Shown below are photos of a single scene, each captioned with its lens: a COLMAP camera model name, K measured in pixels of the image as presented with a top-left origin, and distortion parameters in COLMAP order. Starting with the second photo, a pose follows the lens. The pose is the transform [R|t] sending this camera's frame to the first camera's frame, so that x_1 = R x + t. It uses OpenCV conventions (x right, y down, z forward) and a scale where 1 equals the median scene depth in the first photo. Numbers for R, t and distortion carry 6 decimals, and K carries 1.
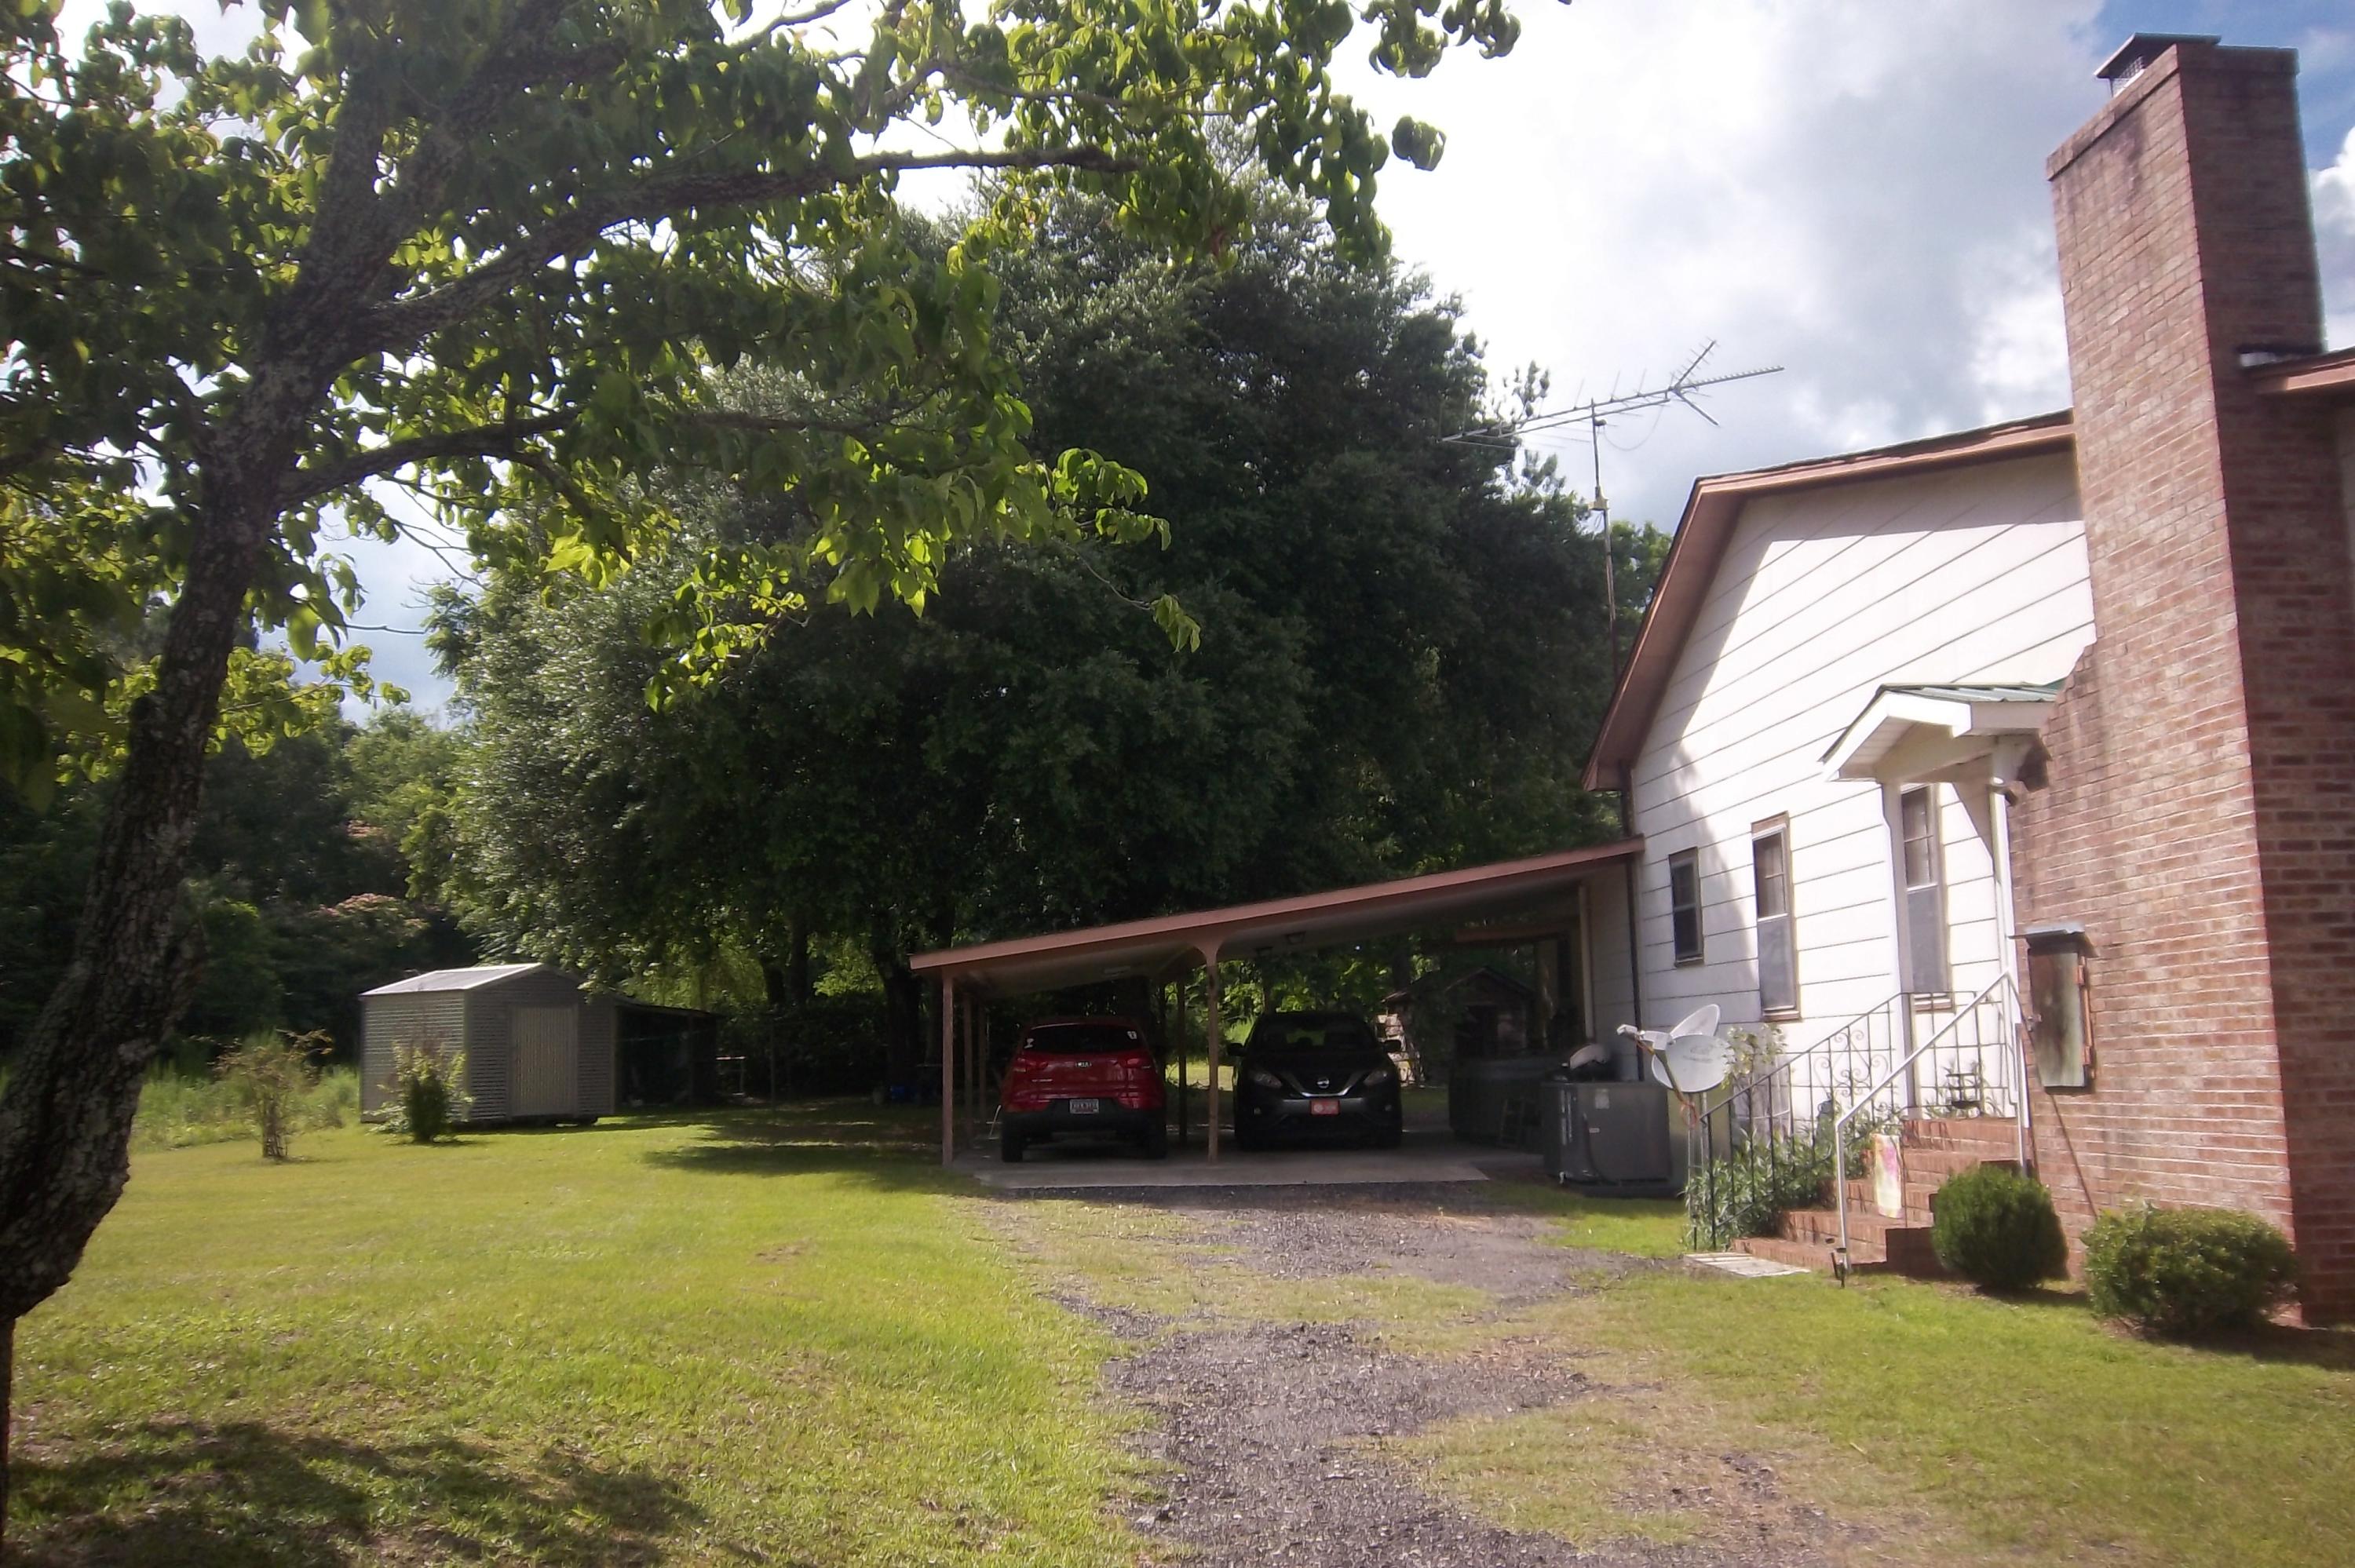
lens RADIAL K [[2033.6, 0, 1196.0], [0, 2033.6, 777.5], [0, 0, 1]] dist [-0.072175, 0.024384]
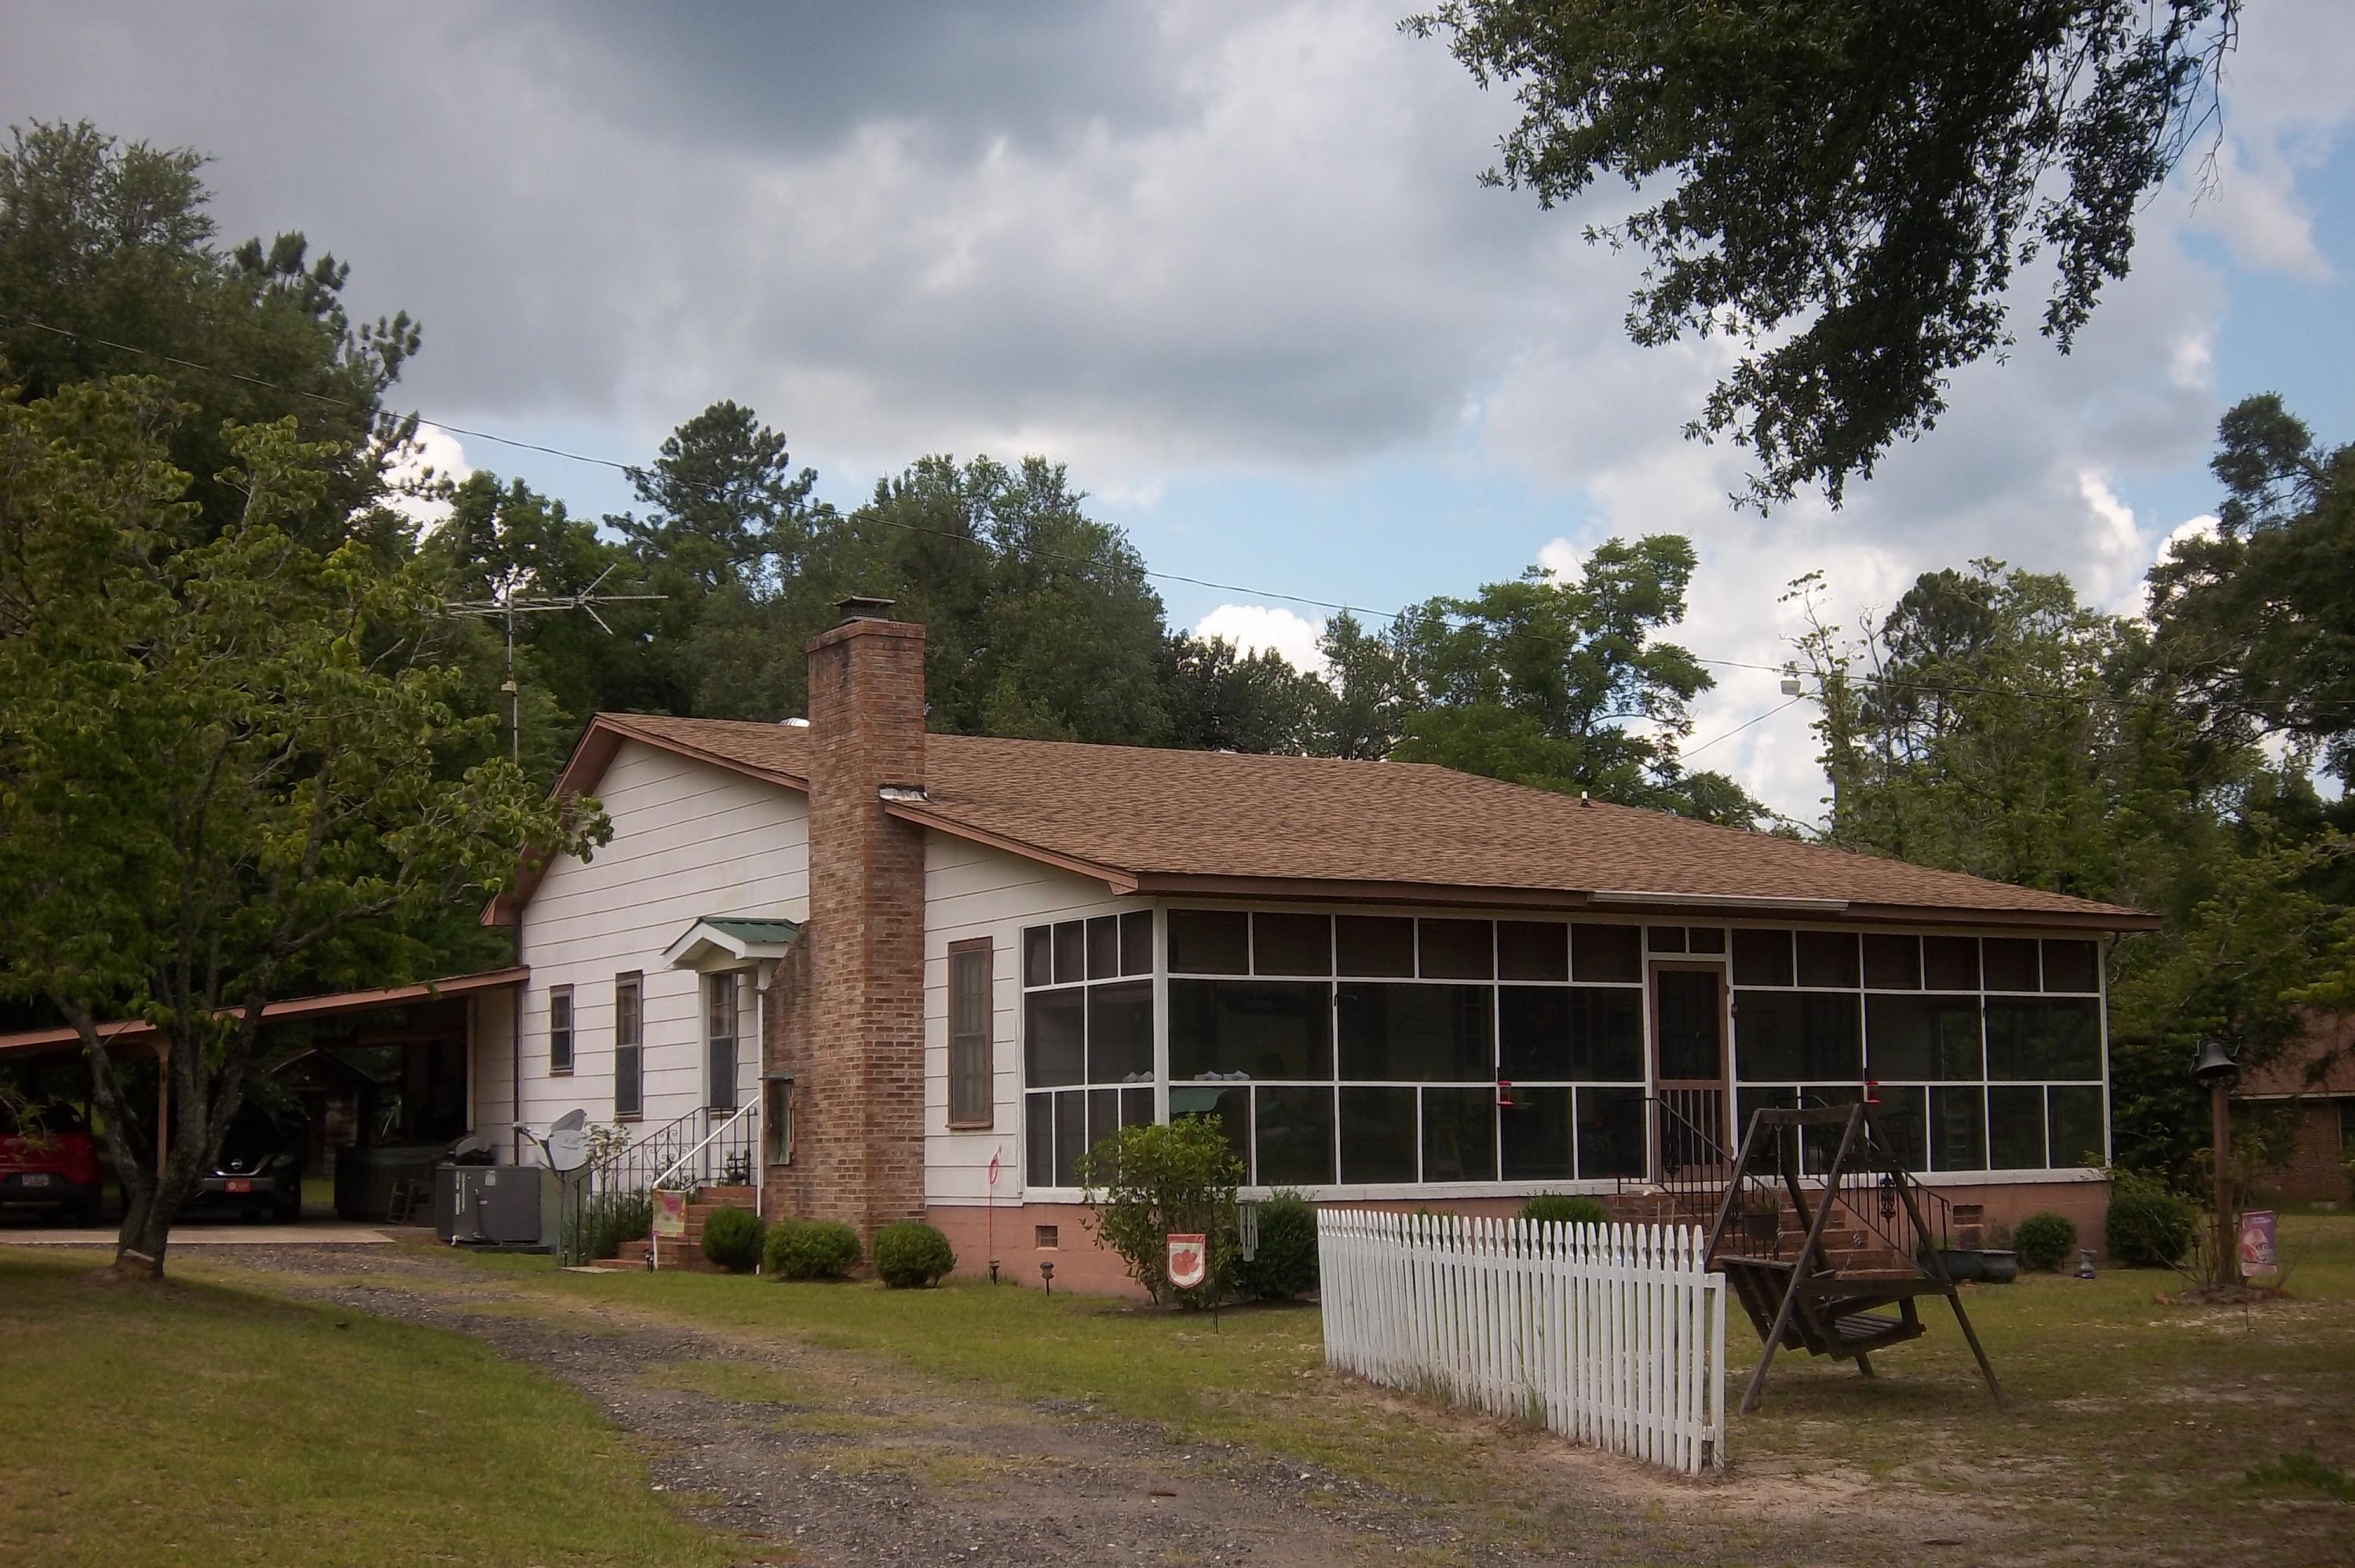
lens RADIAL K [[3183.0, 0, 1183.8], [0, 3183.0, 788.6], [0, 0, 1]] dist [-0.116083, 0.000000]
pose [[0.901787, 0.061095, 0.427841, -0.384496], [-0.069370, 0.997584, 0.003762, -0.175992], [-0.426577, -0.033072, 0.903846, -1.384492]]
